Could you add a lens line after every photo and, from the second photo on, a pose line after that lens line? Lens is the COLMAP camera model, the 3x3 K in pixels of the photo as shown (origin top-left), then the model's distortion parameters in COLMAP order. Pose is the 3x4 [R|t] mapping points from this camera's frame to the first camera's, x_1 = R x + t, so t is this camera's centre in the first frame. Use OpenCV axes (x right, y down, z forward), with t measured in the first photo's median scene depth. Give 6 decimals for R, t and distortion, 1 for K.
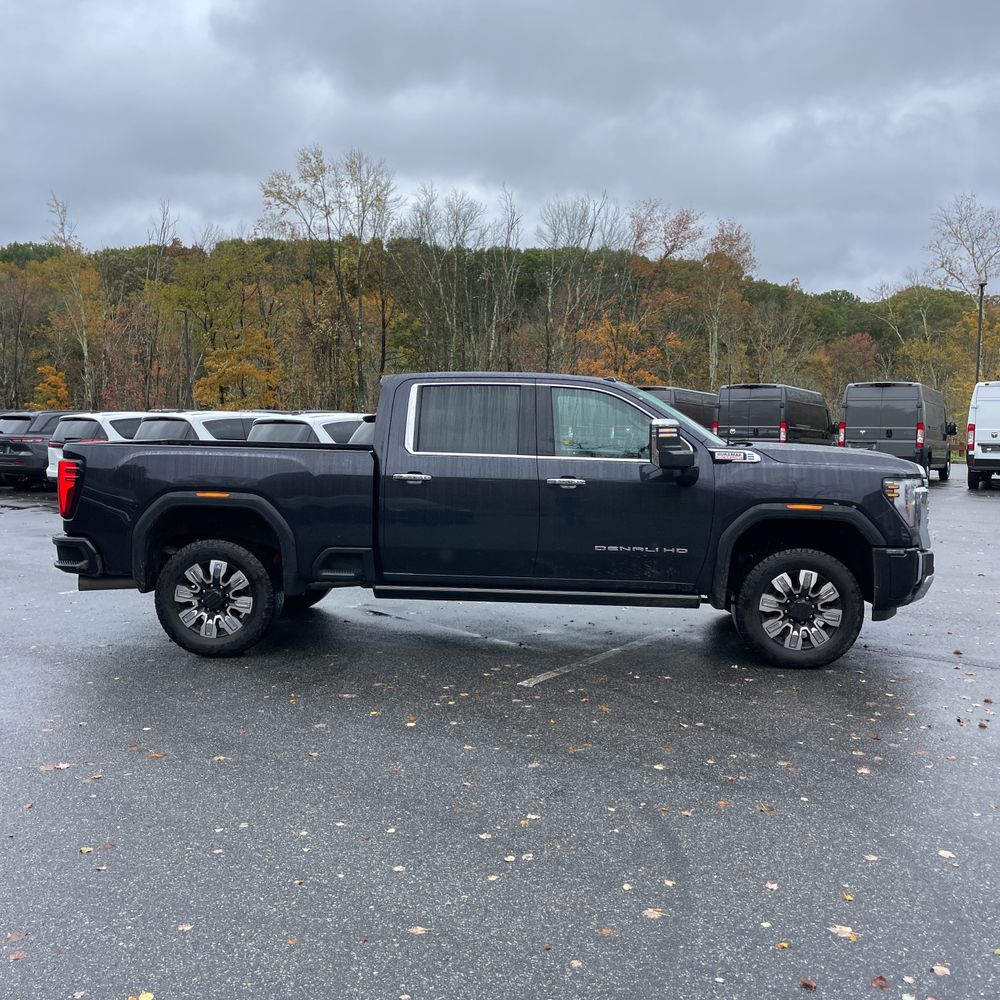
lens RADIAL K [[1018.5, 0, 507.9], [0, 1018.5, 500.5], [0, 0, 1]] dist [0.040098, 0.000000]
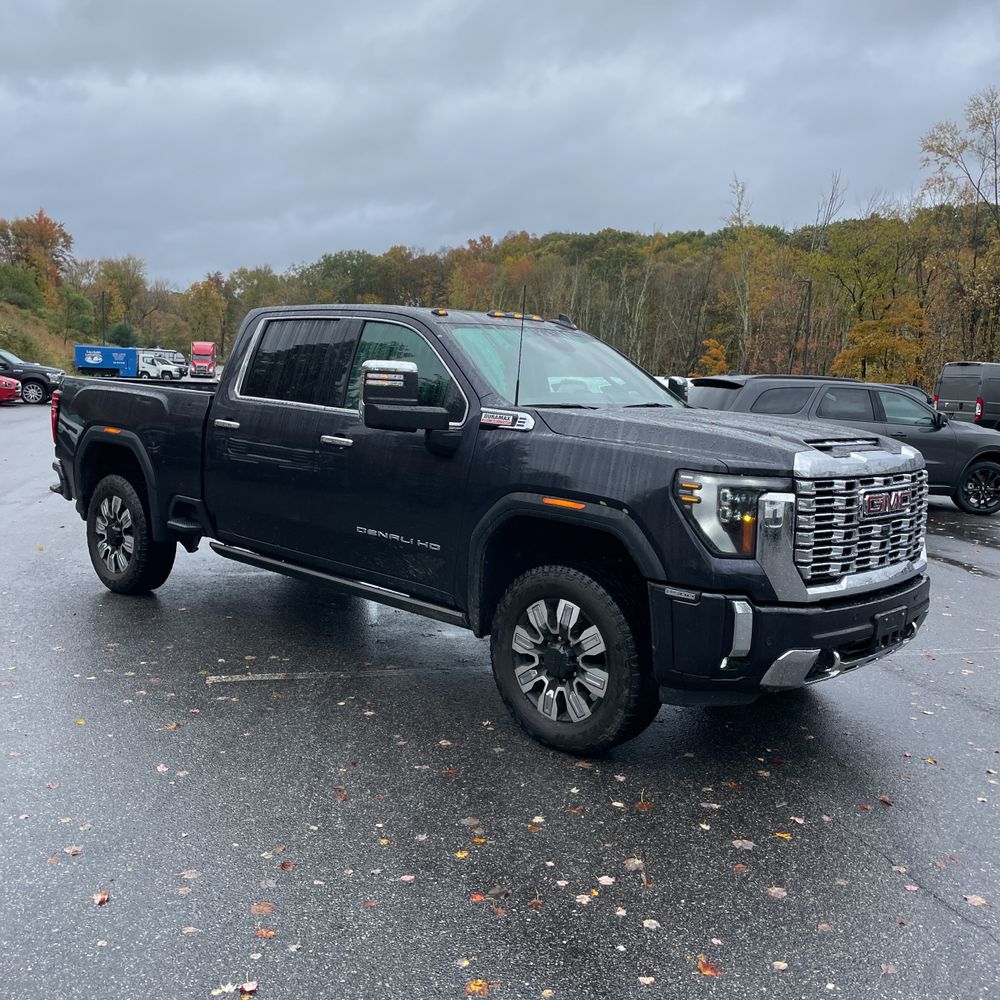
lens RADIAL K [[1018.5, 0, 492.6], [0, 1018.5, 490.3], [0, 0, 1]] dist [0.040098, 0.000000]
pose [[0.777926, 0.097911, -0.620680, 0.629530], [-0.089746, 0.994971, 0.044473, -0.025375], [0.621913, 0.021107, 0.782802, 0.449509]]
